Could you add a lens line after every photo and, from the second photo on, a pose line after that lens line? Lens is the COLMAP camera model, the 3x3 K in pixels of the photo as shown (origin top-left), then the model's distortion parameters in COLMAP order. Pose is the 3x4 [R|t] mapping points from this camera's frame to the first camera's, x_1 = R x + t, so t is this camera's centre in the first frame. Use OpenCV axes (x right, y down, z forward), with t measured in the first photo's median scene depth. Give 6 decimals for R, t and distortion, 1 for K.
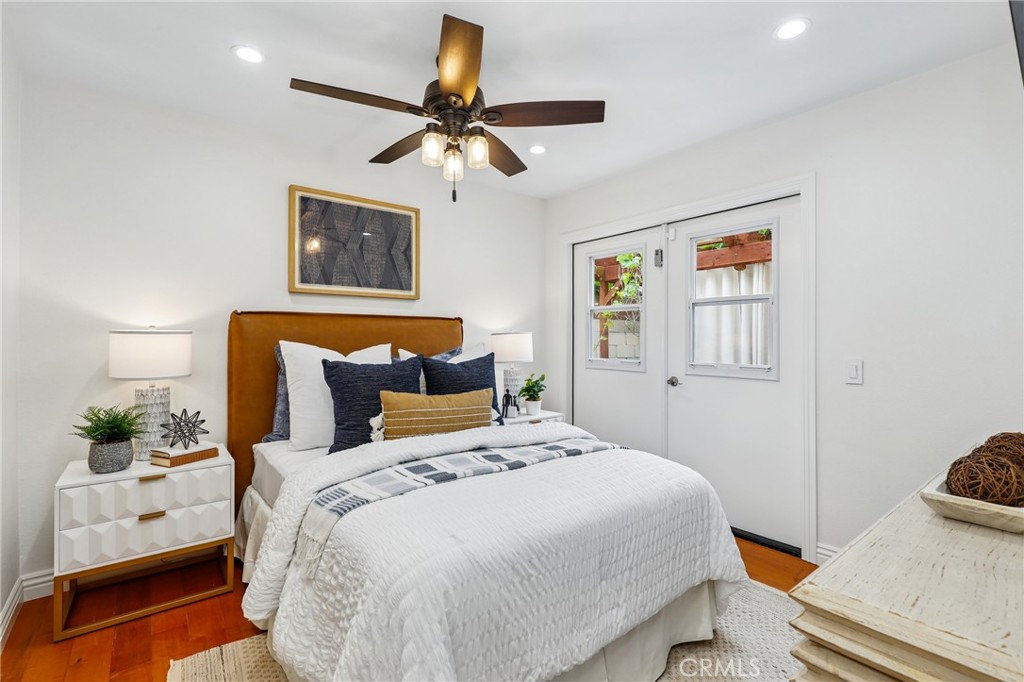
lens RADIAL K [[468.9, 0, 513.0], [0, 468.9, 338.8], [0, 0, 1]] dist [0.003506, -0.002600]
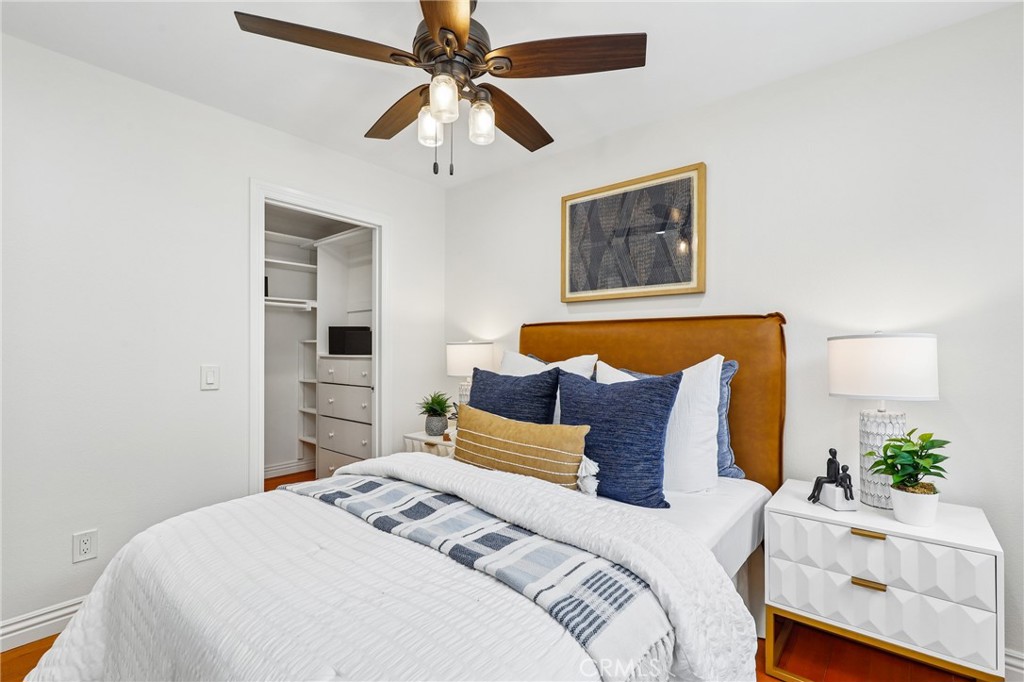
lens RADIAL K [[468.9, 0, 512.4], [0, 468.9, 345.5], [0, 0, 1]] dist [0.003506, -0.002600]
pose [[0.202775, 0.000871, -0.979225, 0.459175], [0.001780, 0.999998, 0.001258, -0.006783], [0.979224, -0.001998, 0.202773, 0.624913]]
